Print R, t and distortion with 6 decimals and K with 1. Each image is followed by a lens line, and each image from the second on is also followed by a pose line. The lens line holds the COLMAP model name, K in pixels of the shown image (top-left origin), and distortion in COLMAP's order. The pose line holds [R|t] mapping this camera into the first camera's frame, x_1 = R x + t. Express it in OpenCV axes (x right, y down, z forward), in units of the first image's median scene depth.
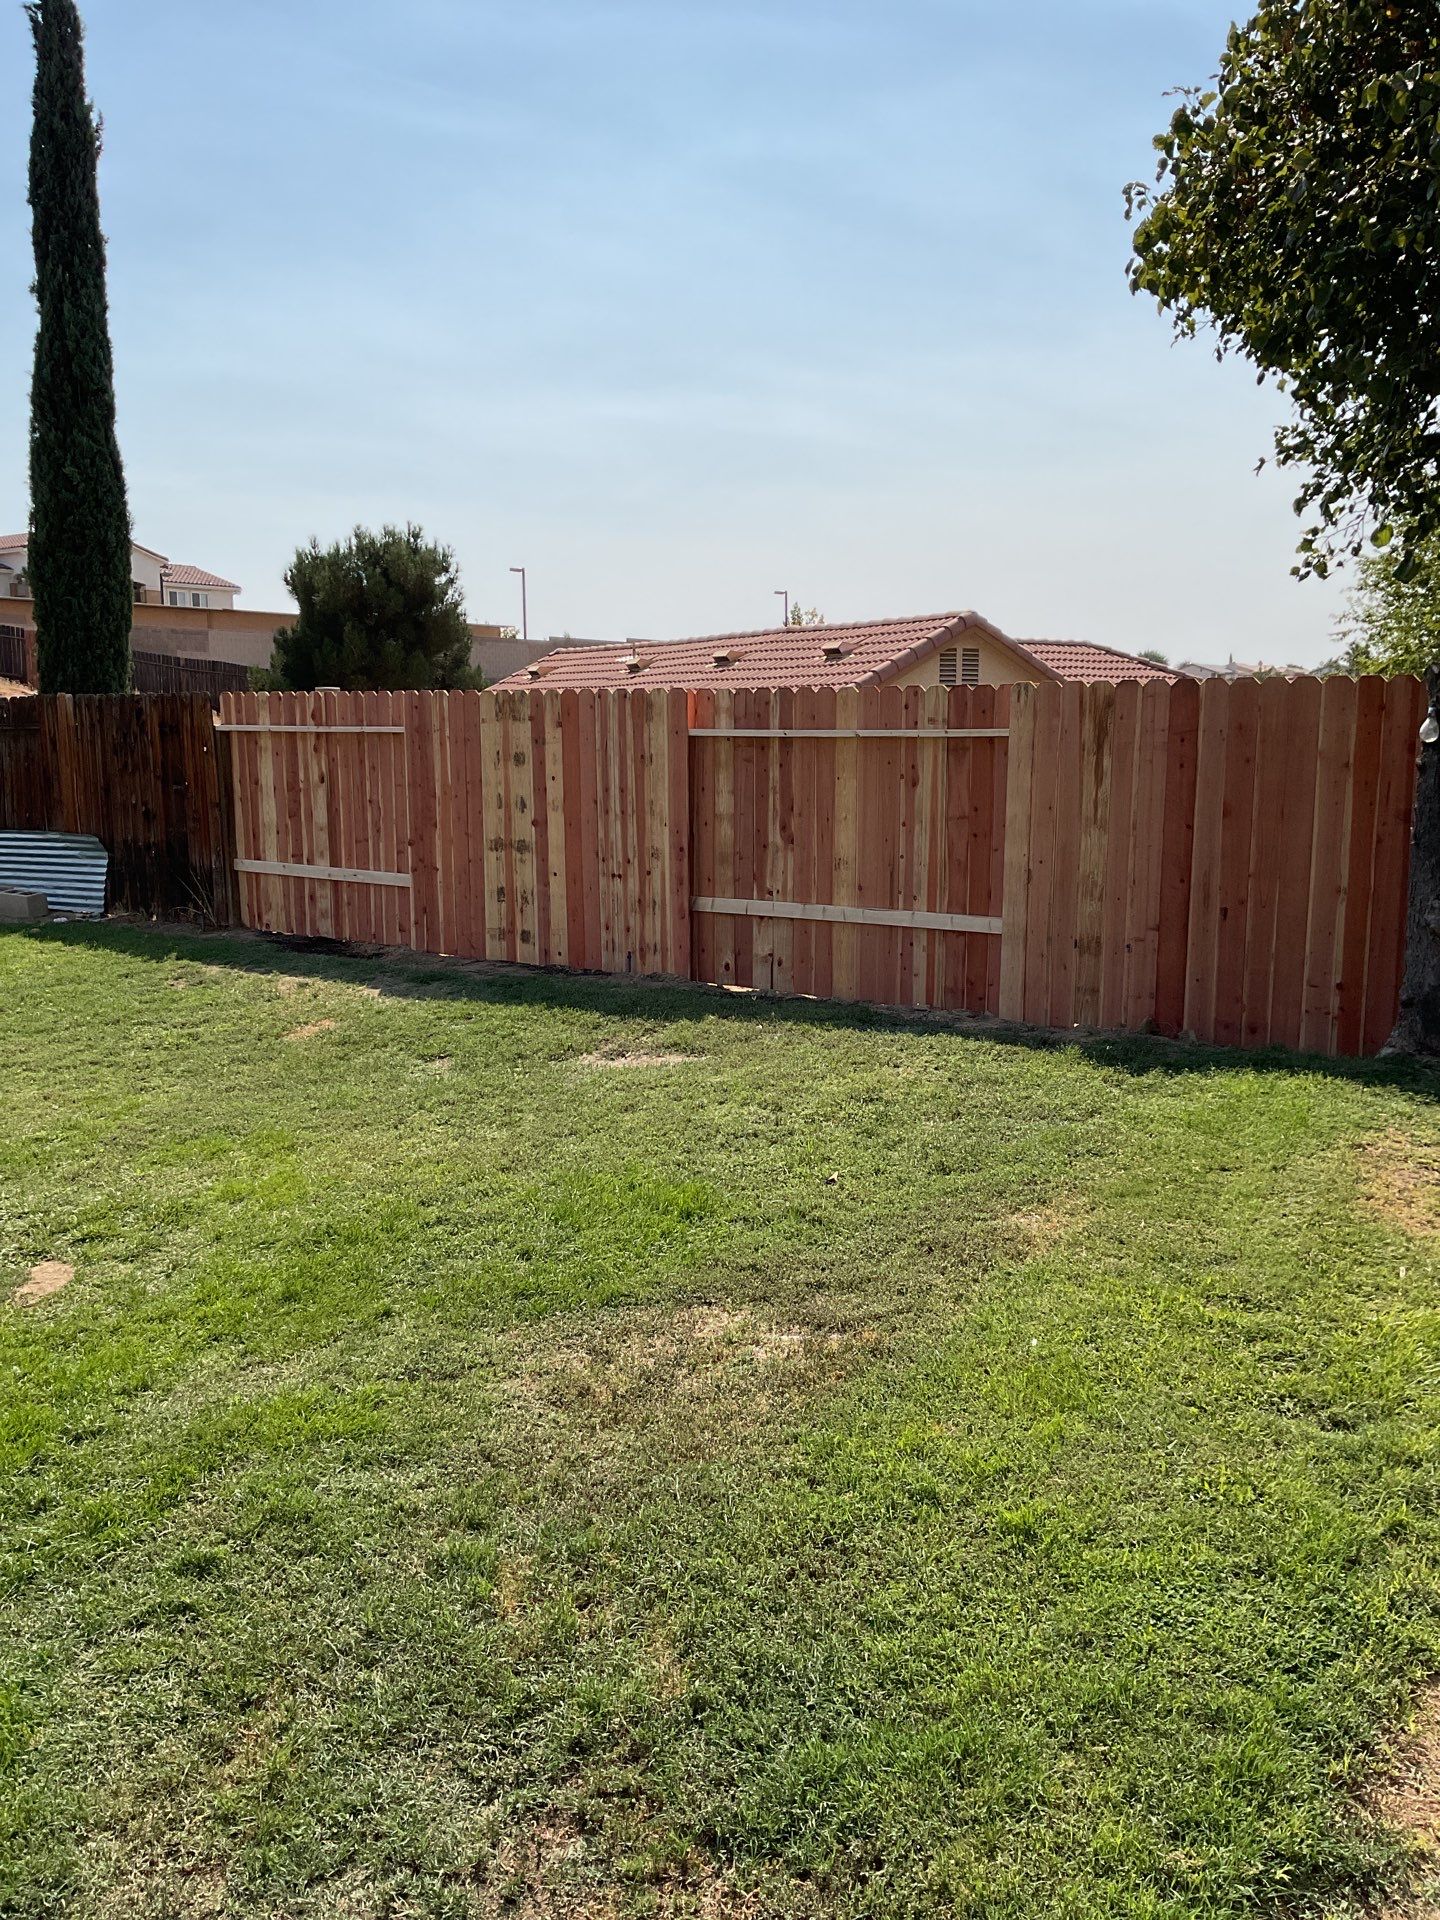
lens RADIAL K [[1574.7, 0, 709.9], [0, 1574.7, 959.3], [0, 0, 1]] dist [0.084375, -0.146165]
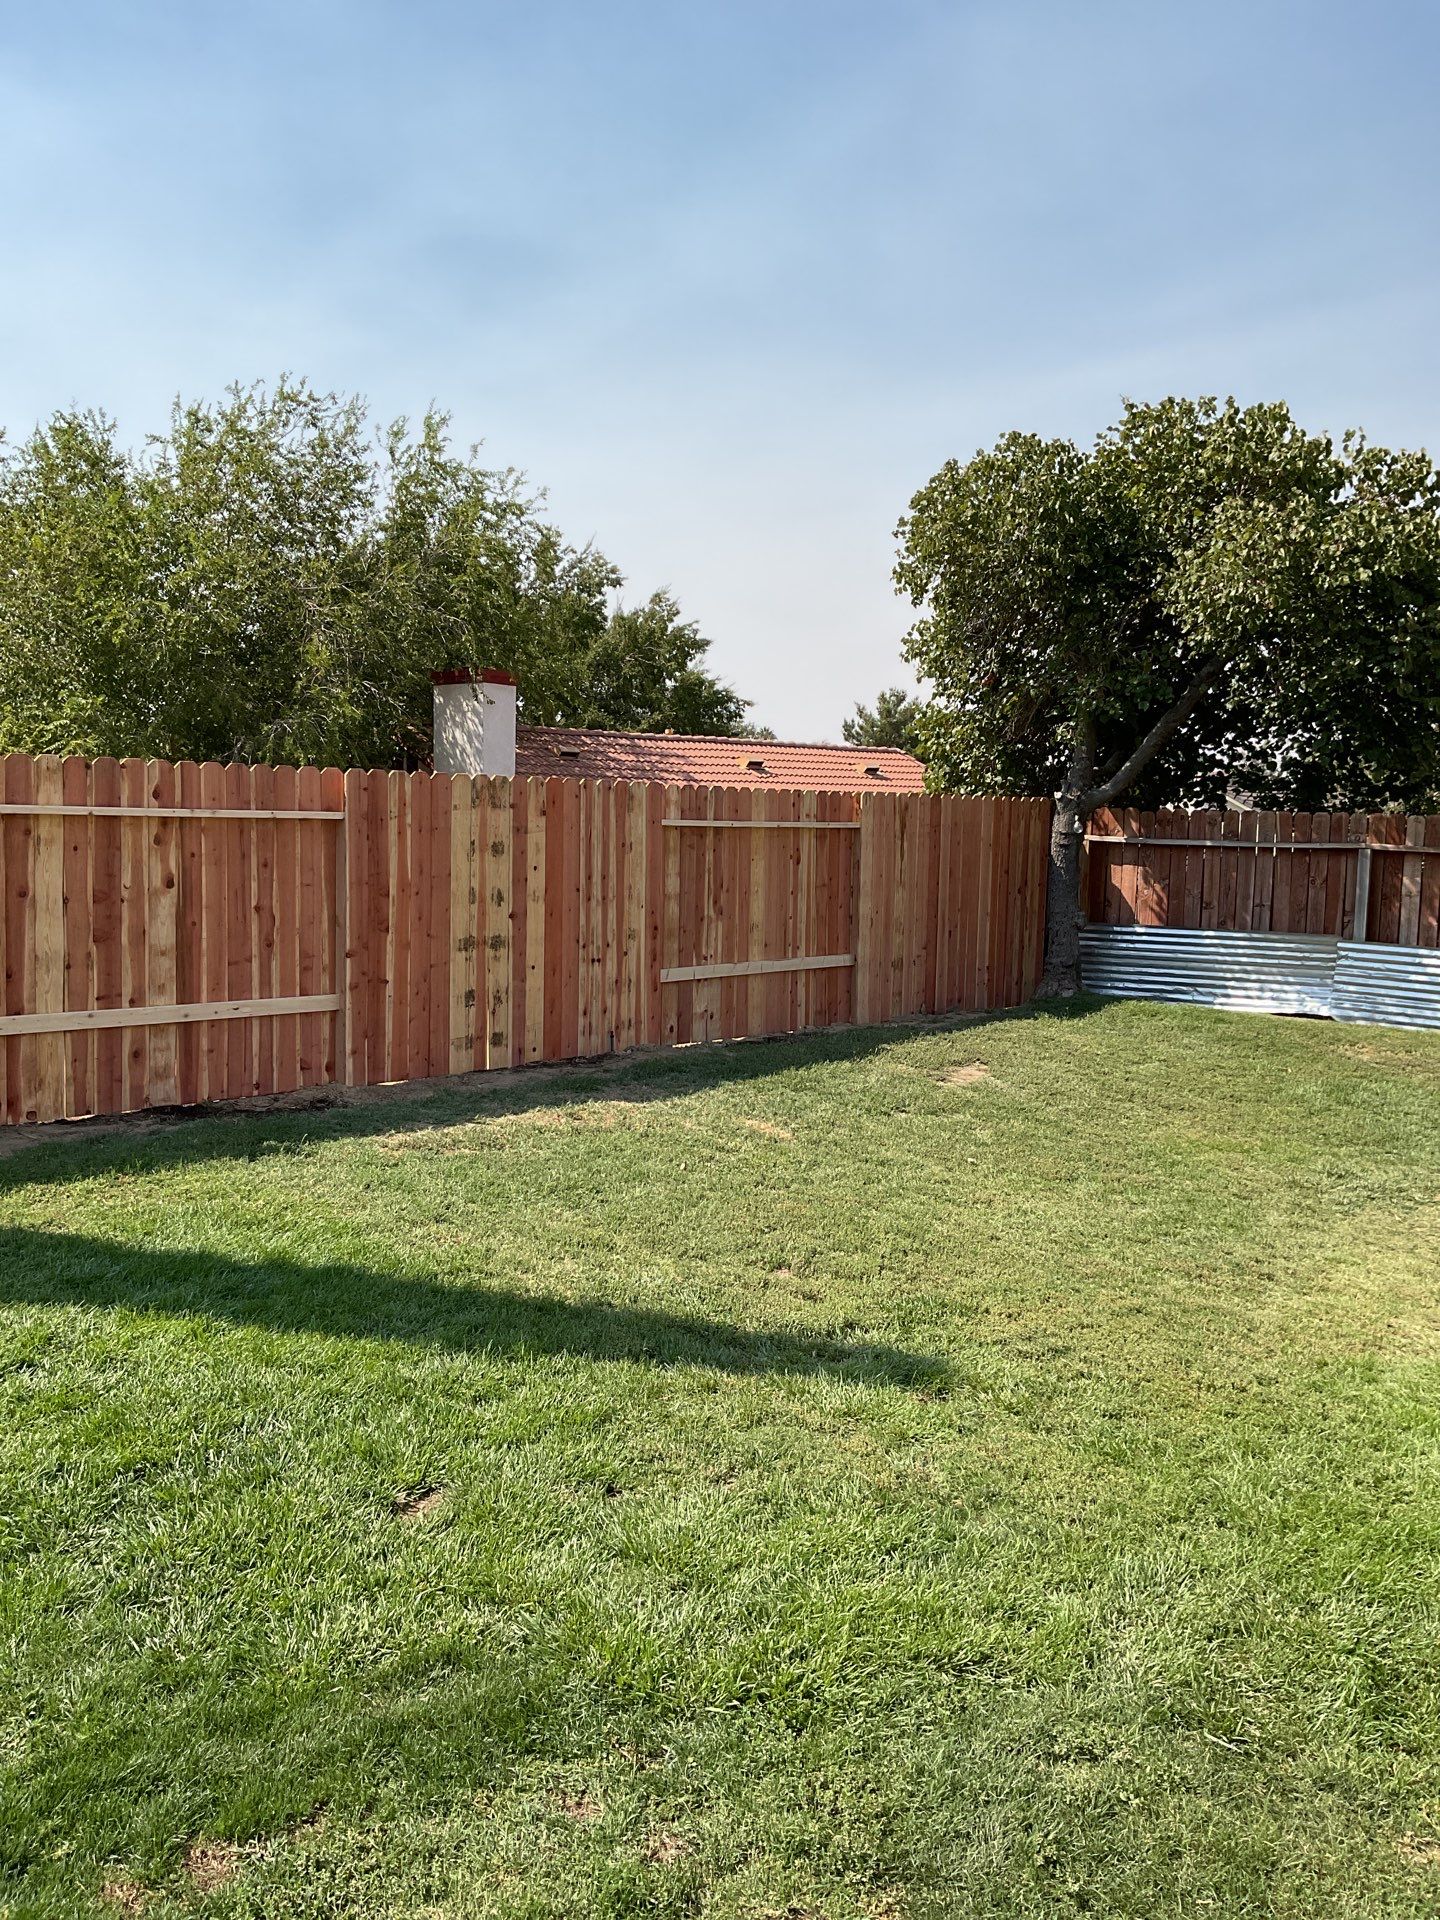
lens RADIAL K [[1574.7, 0, 724.4], [0, 1574.7, 956.4], [0, 0, 1]] dist [0.084375, -0.146165]
pose [[0.157047, -0.086133, 0.983828, -1.062130], [0.123215, 0.990115, 0.067014, -0.114658], [-0.979875, 0.110698, 0.166107, 0.751454]]
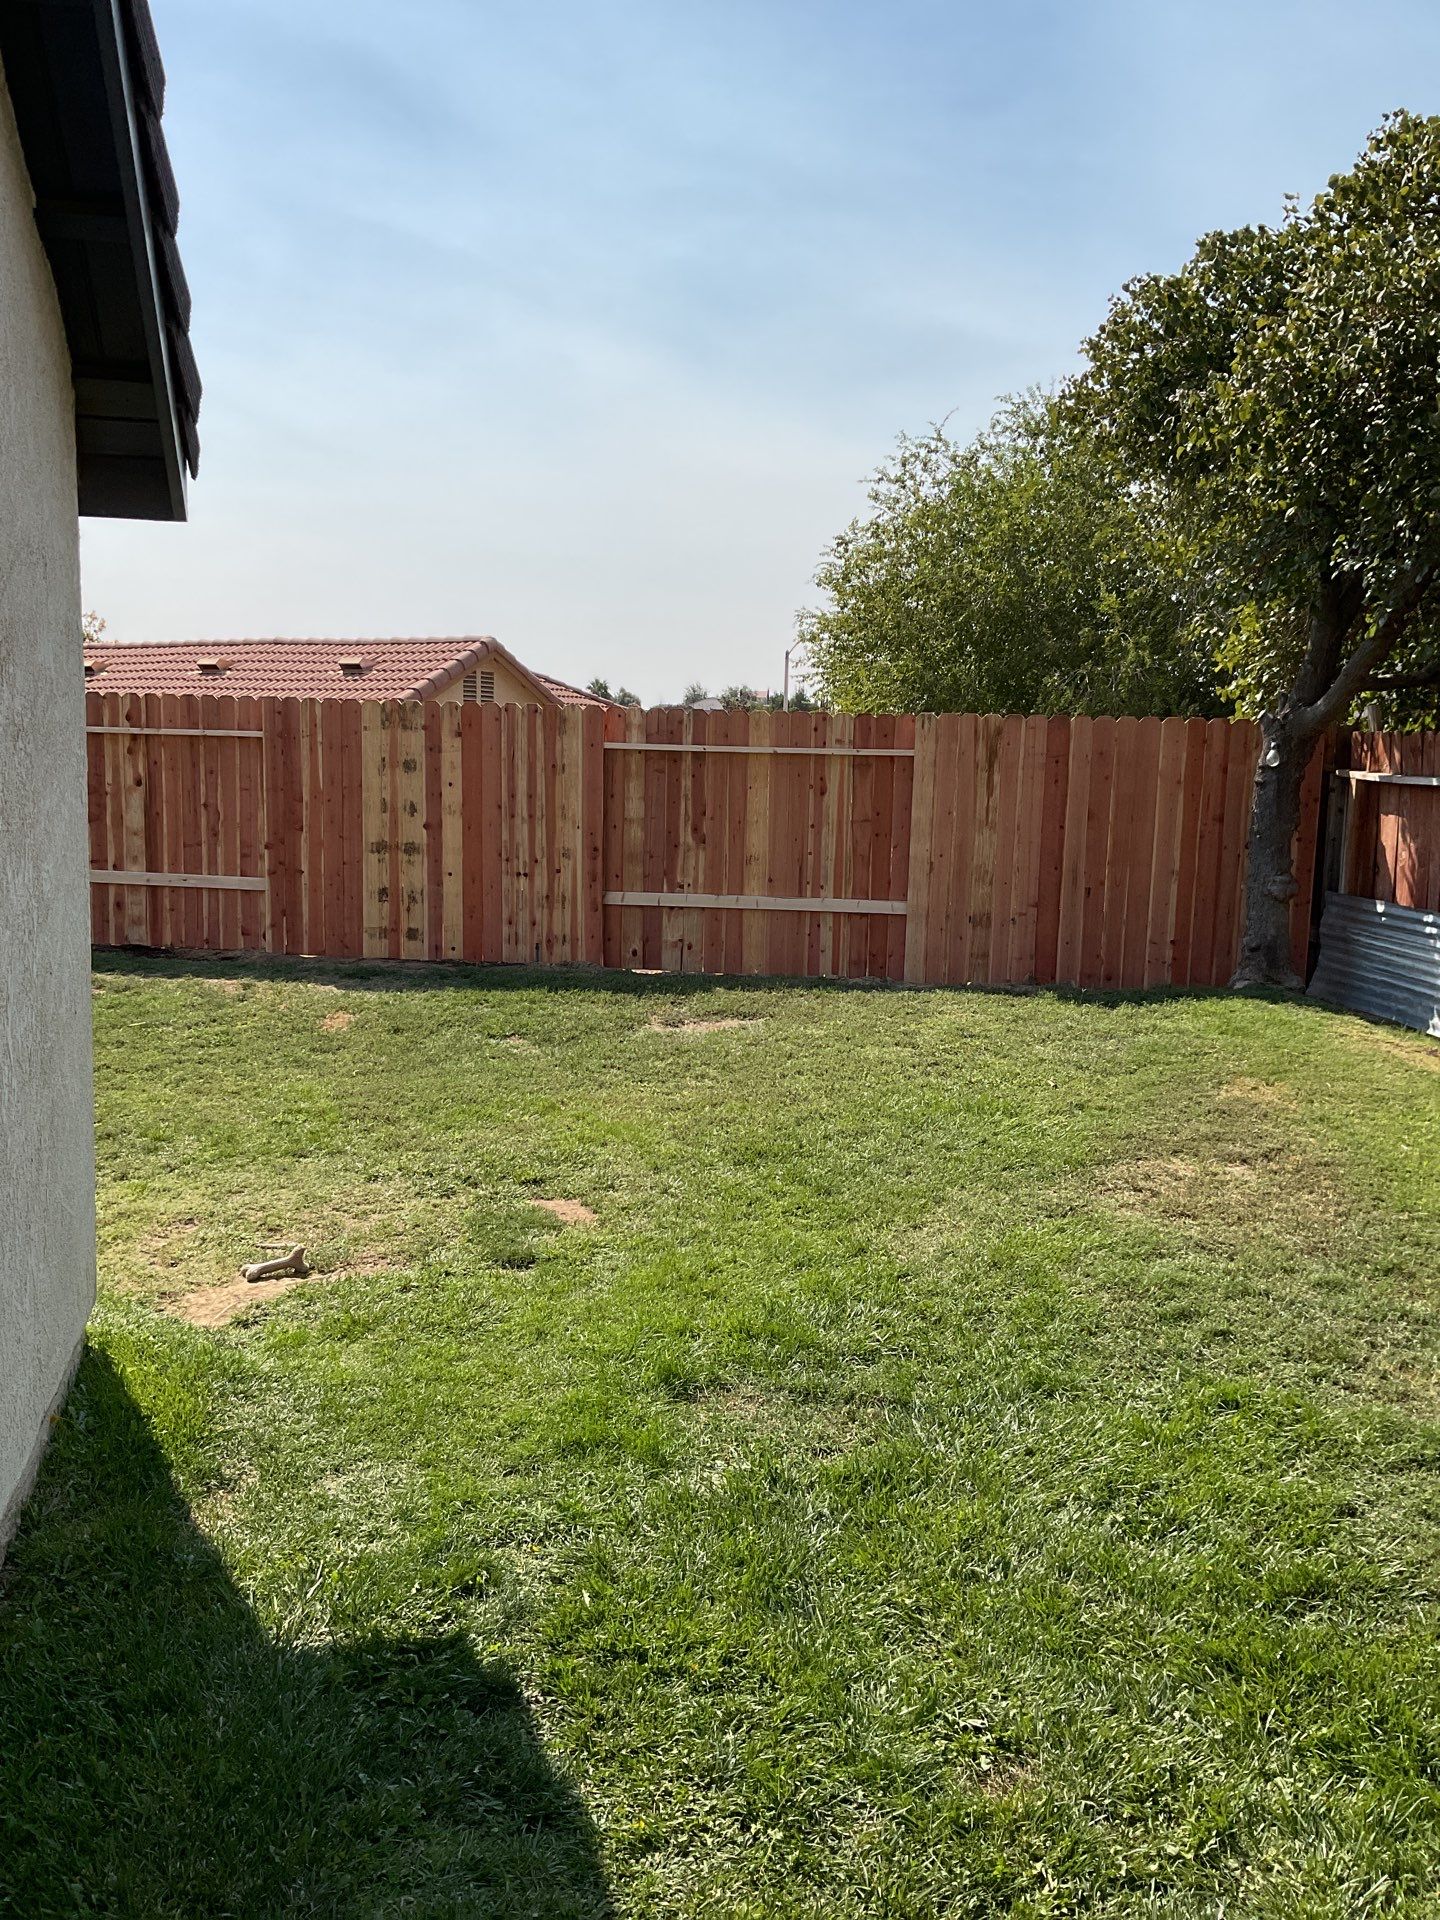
lens RADIAL K [[1574.7, 0, 713.2], [0, 1574.7, 956.3], [0, 0, 1]] dist [0.084375, -0.146165]
pose [[0.888891, -0.035401, 0.456749, -0.445619], [0.041604, 0.999128, -0.003528, 0.013343], [-0.456225, 0.022139, 0.889589, -0.032790]]
